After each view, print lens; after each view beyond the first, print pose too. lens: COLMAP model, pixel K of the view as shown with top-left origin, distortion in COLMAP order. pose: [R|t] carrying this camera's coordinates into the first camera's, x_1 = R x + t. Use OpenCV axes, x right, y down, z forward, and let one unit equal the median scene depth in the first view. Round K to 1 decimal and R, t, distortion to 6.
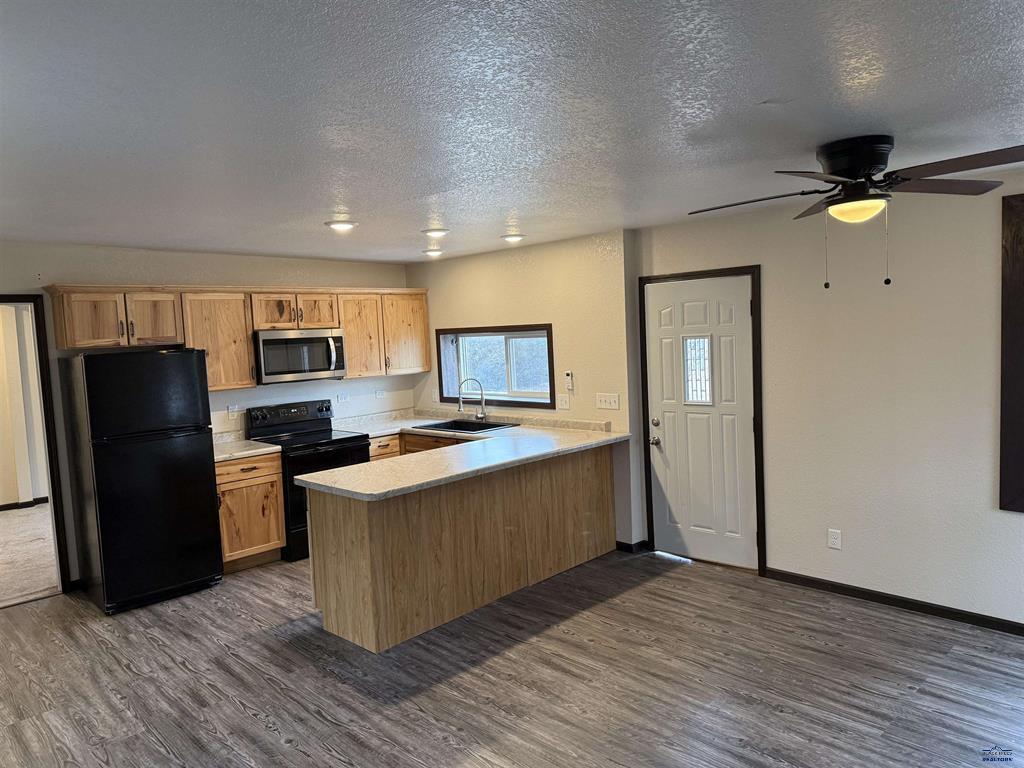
lens RADIAL K [[722.6, 0, 511.2], [0, 722.6, 374.6], [0, 0, 1]] dist [0.044099, -0.036626]
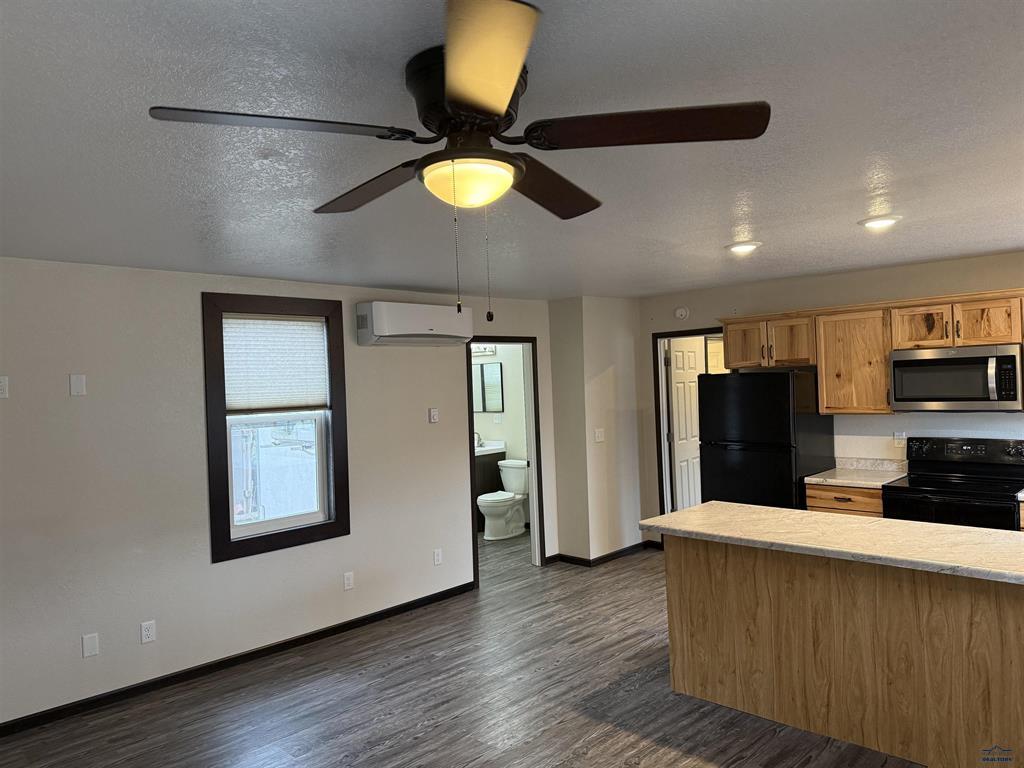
lens RADIAL K [[722.6, 0, 512.8], [0, 722.6, 391.1], [0, 0, 1]] dist [0.044099, -0.036626]
pose [[-0.001226, 0.057624, -0.998338, 0.614441], [-0.025262, 0.998018, 0.057636, -0.057840], [0.999680, 0.025290, 0.000232, 0.610323]]
